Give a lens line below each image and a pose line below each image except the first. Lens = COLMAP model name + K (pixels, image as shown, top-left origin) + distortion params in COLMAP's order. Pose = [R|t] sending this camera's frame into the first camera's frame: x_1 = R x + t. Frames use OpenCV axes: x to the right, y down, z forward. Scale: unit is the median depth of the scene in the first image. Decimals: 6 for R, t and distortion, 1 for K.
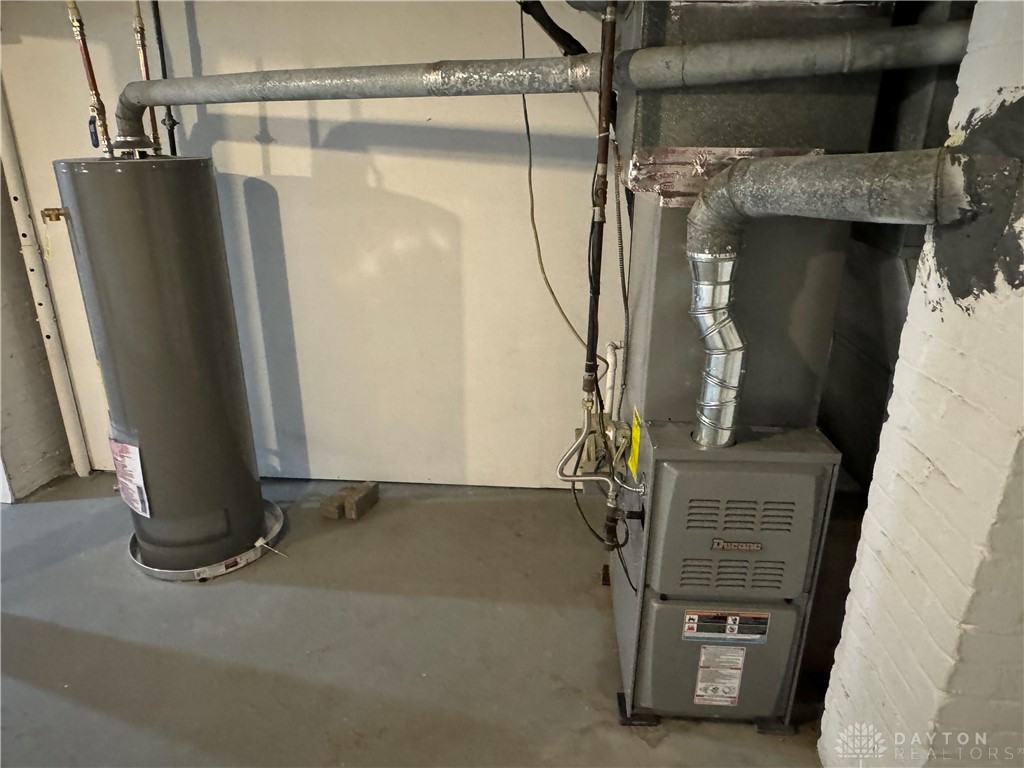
lens RADIAL K [[685.6, 0, 511.3], [0, 685.6, 391.0], [0, 0, 1]] dist [0.007531, 0.001483]
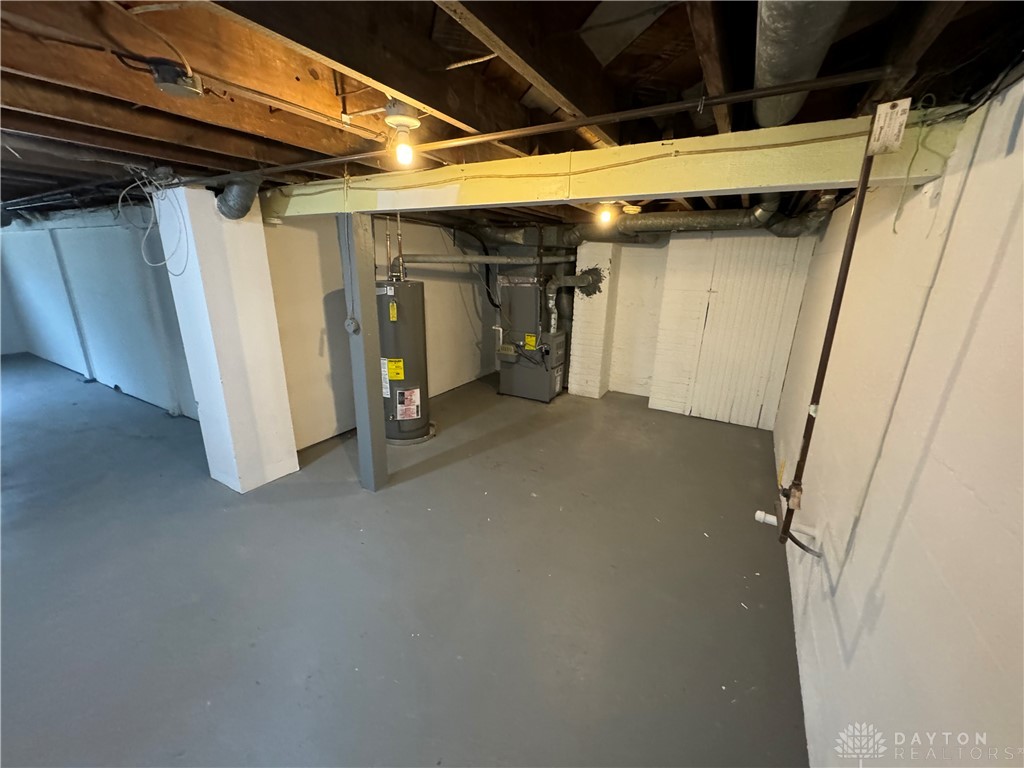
lens RADIAL K [[409.4, 0, 508.9], [0, 409.4, 380.1], [0, 0, 1]] dist [-0.002318, -0.000228]
pose [[0.453161, -0.252244, 0.854996, -2.232333], [0.300082, 0.946318, 0.120138, -0.047146], [-0.839402, 0.202127, 0.504528, -0.142444]]
